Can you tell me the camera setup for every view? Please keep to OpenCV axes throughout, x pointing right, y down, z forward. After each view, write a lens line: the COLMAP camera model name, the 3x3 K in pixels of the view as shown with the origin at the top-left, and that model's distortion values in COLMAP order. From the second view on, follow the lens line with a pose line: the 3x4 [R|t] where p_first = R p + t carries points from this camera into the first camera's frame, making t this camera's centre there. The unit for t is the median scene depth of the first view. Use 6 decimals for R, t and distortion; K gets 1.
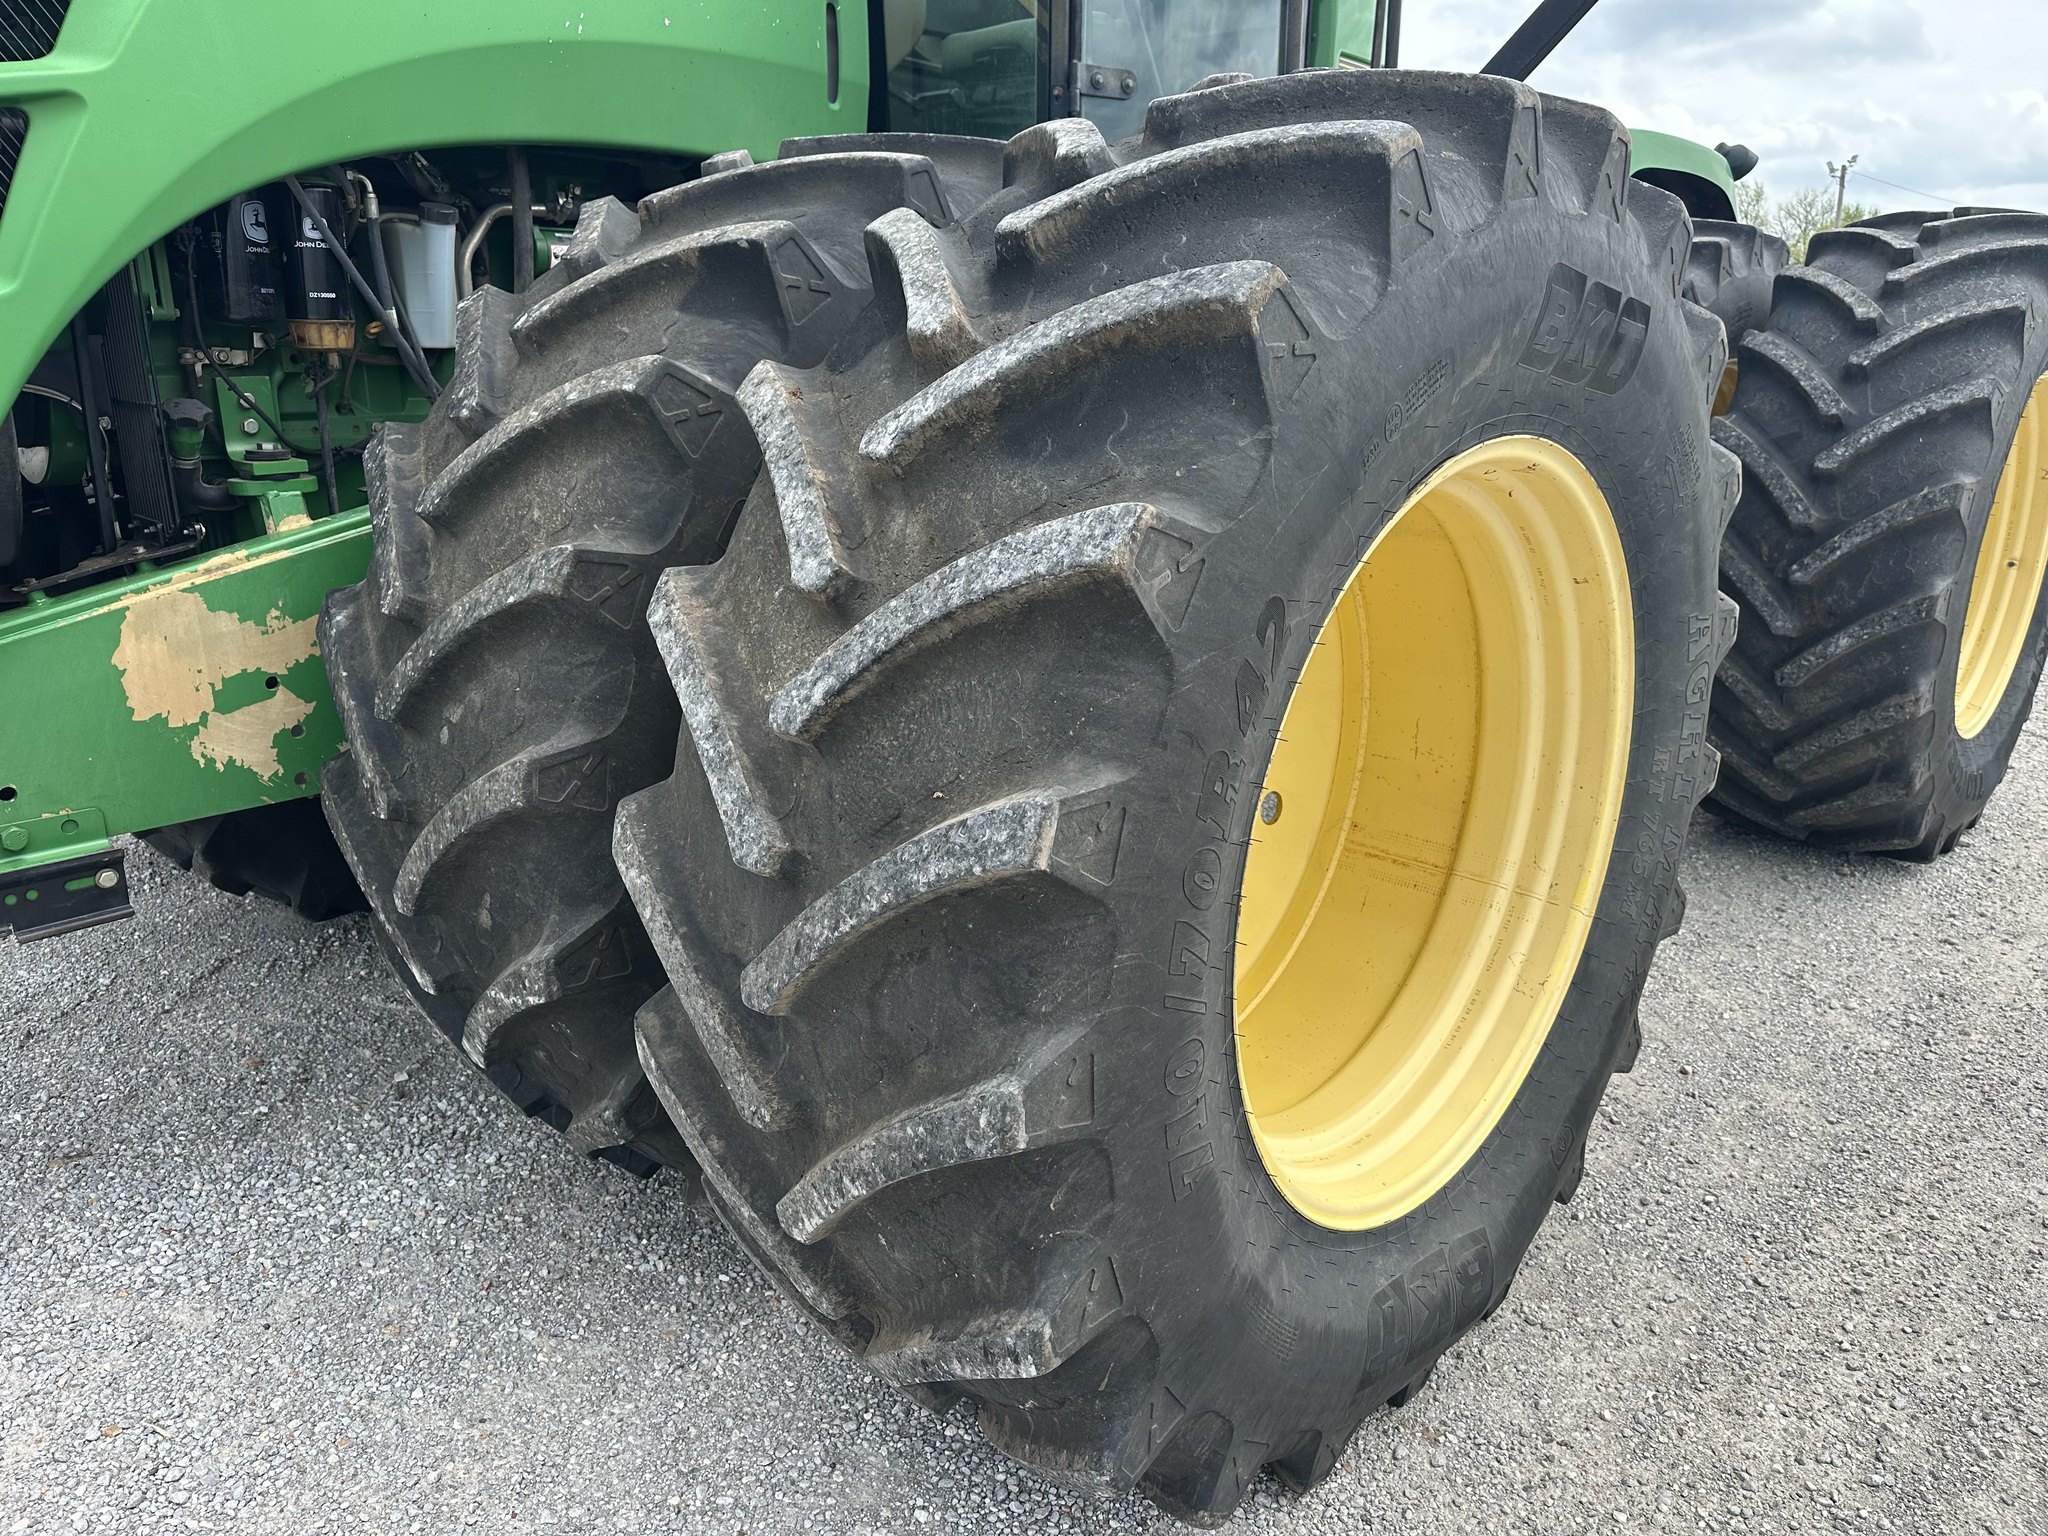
lens RADIAL K [[1446.4, 0, 1049.9], [0, 1446.4, 774.0], [0, 0, 1]] dist [0.040214, -0.040937]
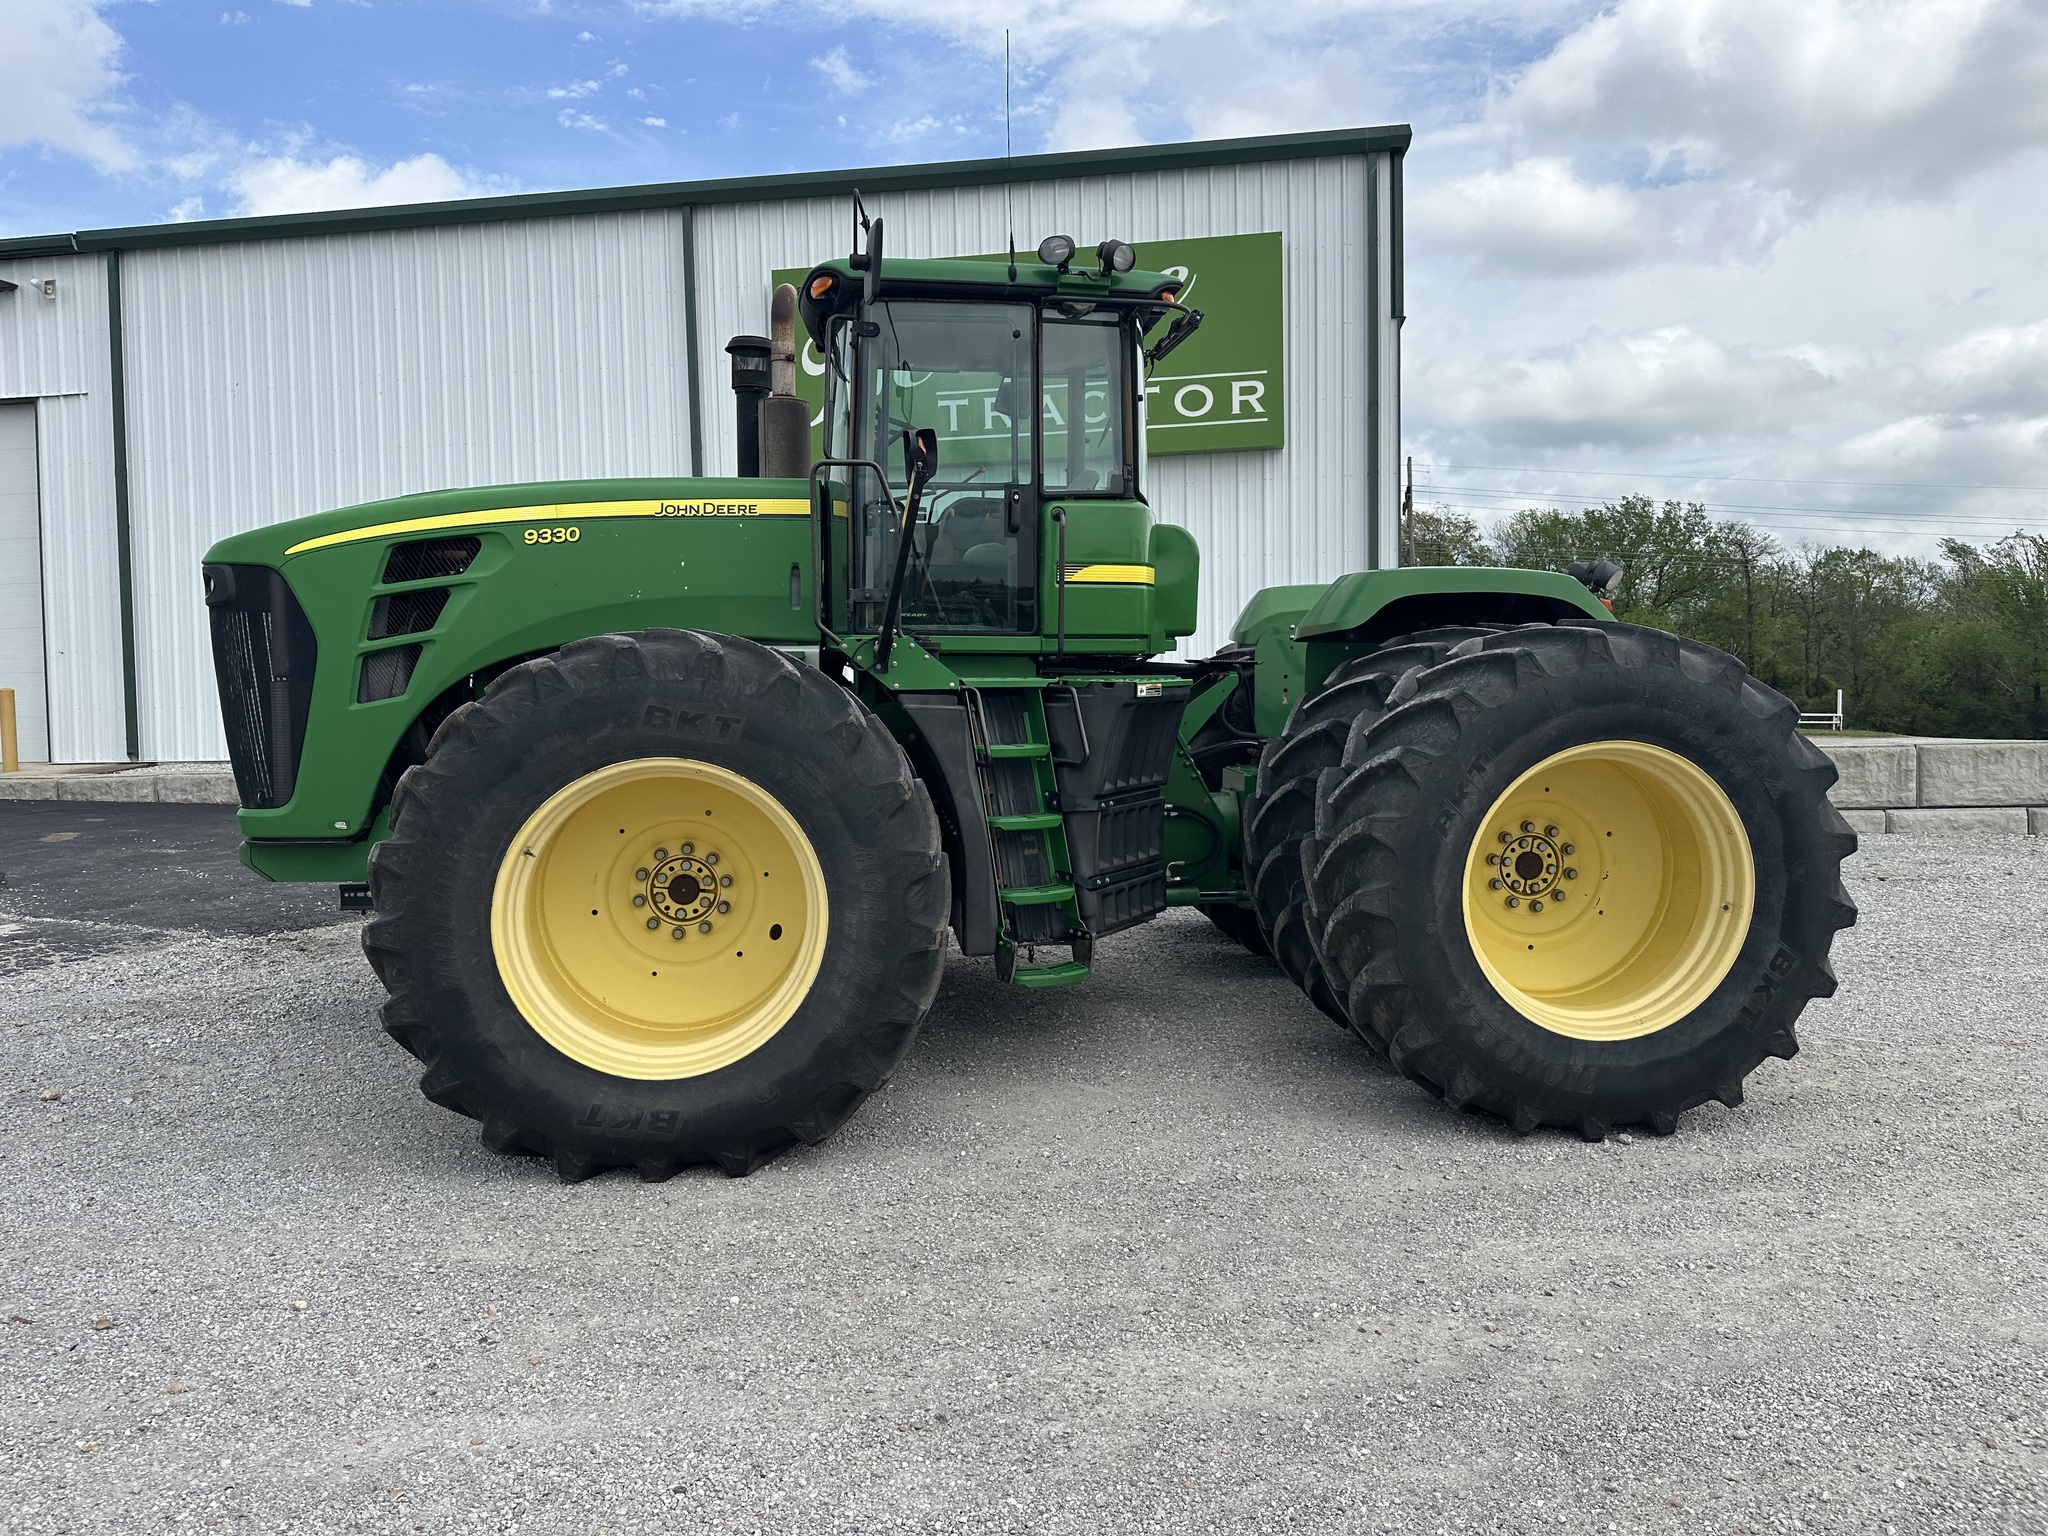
lens RADIAL K [[1435.6, 0, 1014.2], [0, 1435.6, 756.1], [0, 0, 1]] dist [0.055373, -0.067746]
pose [[0.761512, 0.033138, -0.647303, 2.110076], [-0.185407, 0.968097, -0.168559, 0.075037], [0.621067, 0.248374, 0.743362, -0.456986]]
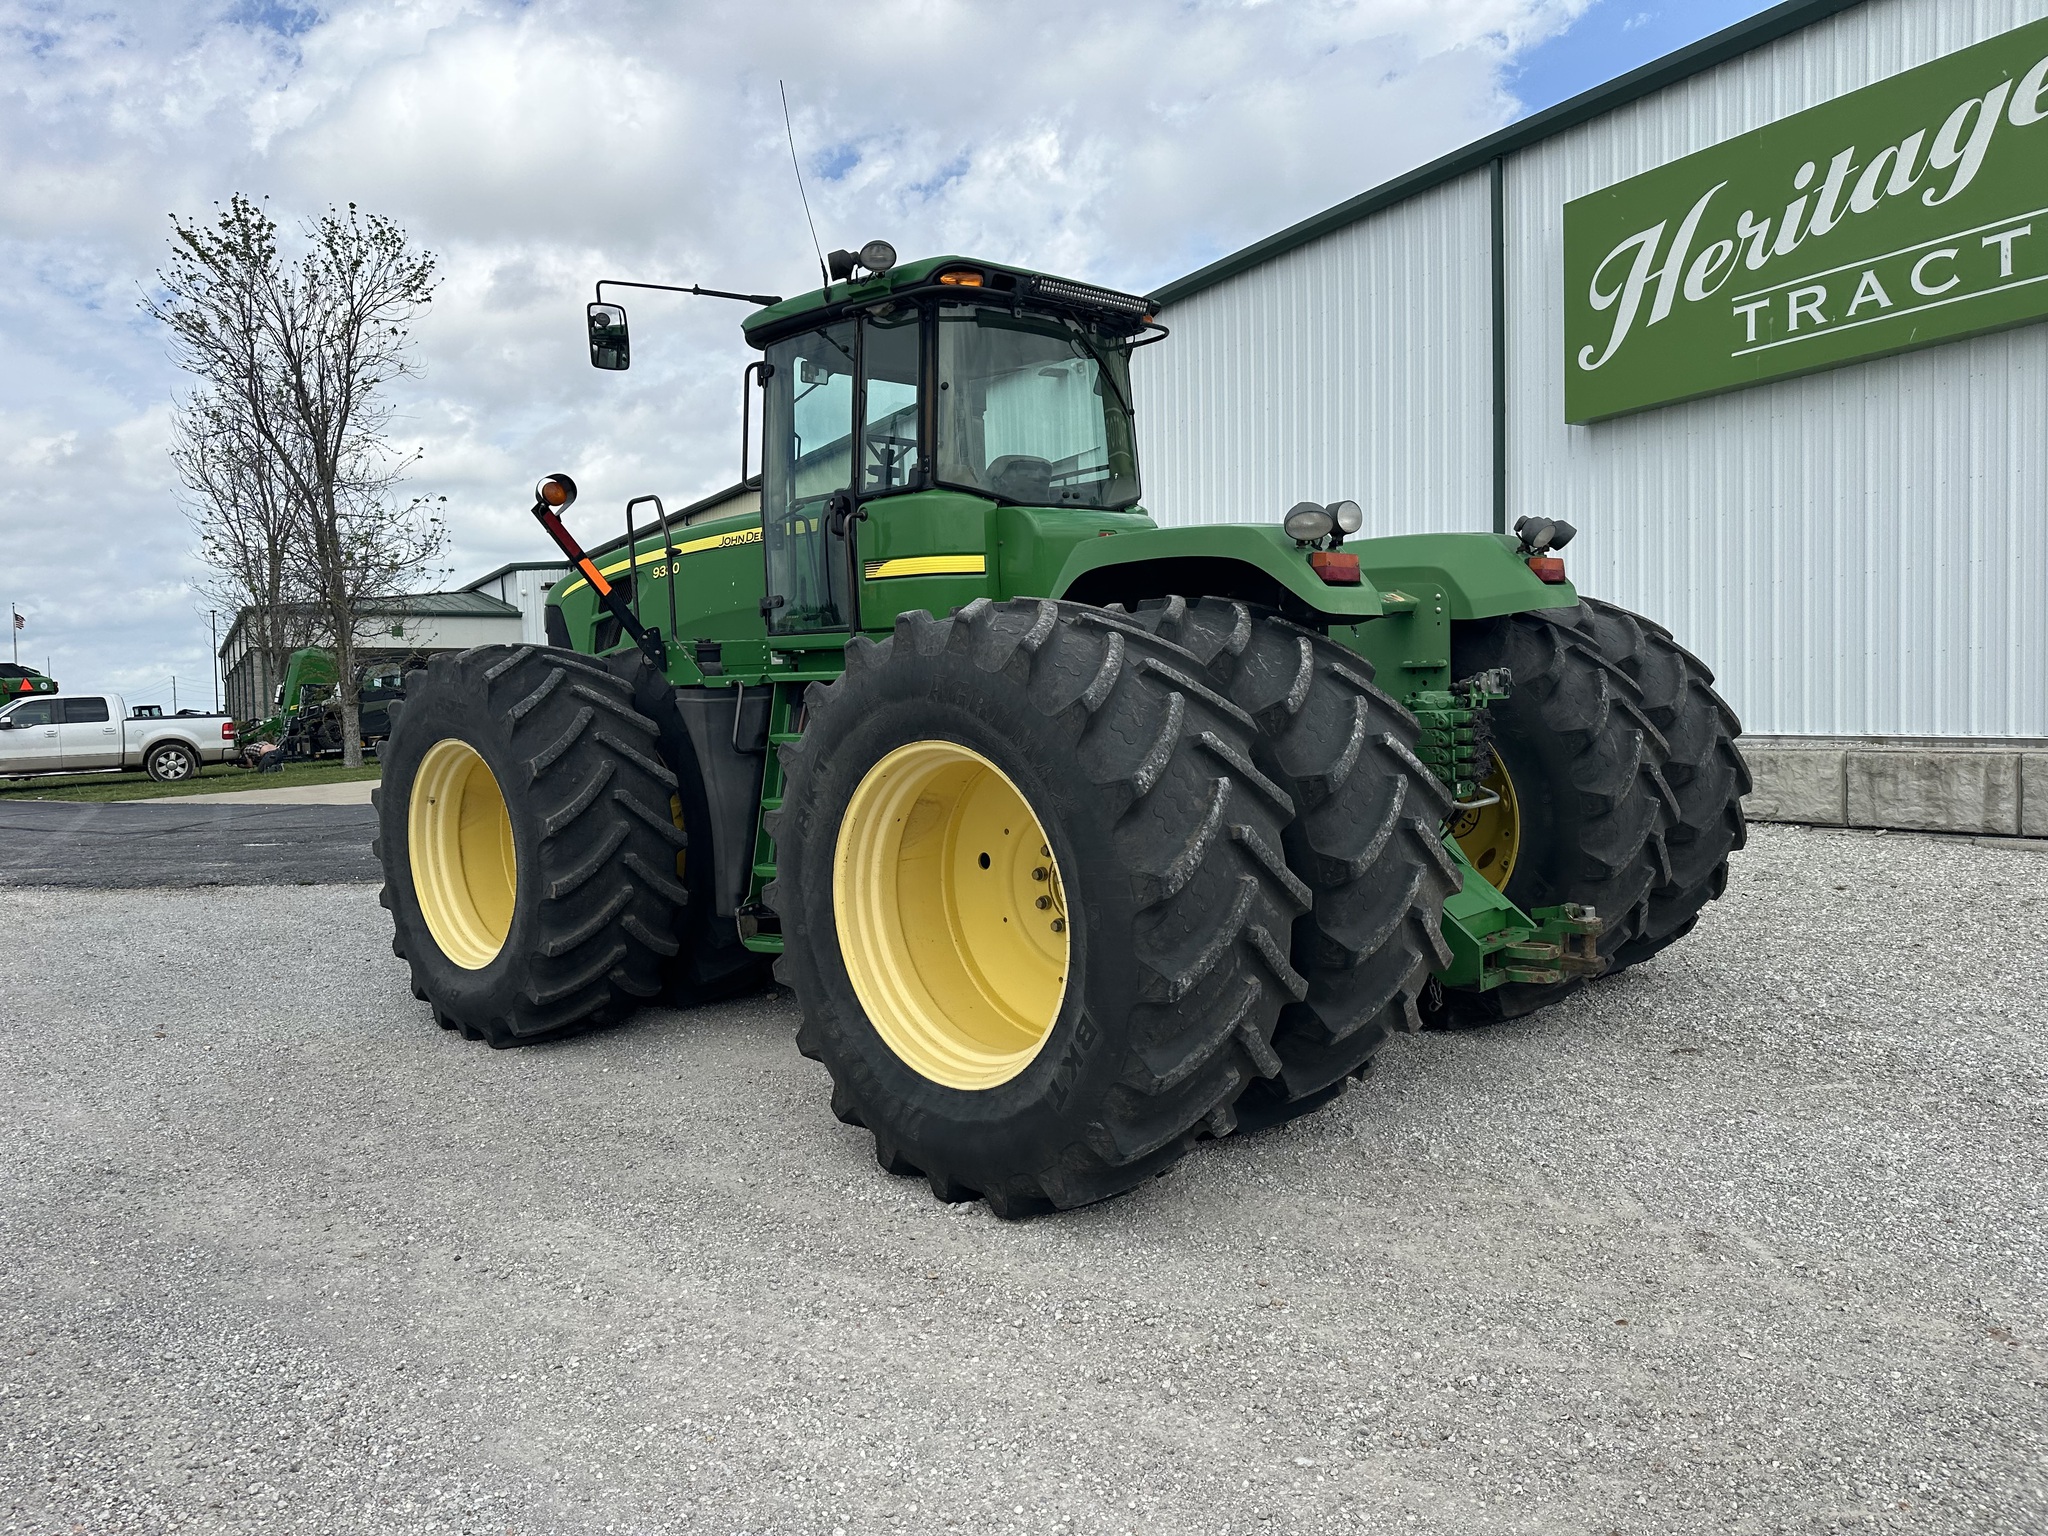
lens RADIAL K [[1446.4, 0, 1021.4], [0, 1446.4, 769.2], [0, 0, 1]] dist [0.040214, -0.040937]
pose [[-0.030773, 0.065716, -0.997364, 3.353431], [-0.258959, 0.963241, 0.071458, -0.671480], [0.965398, 0.260475, -0.012624, 2.080547]]
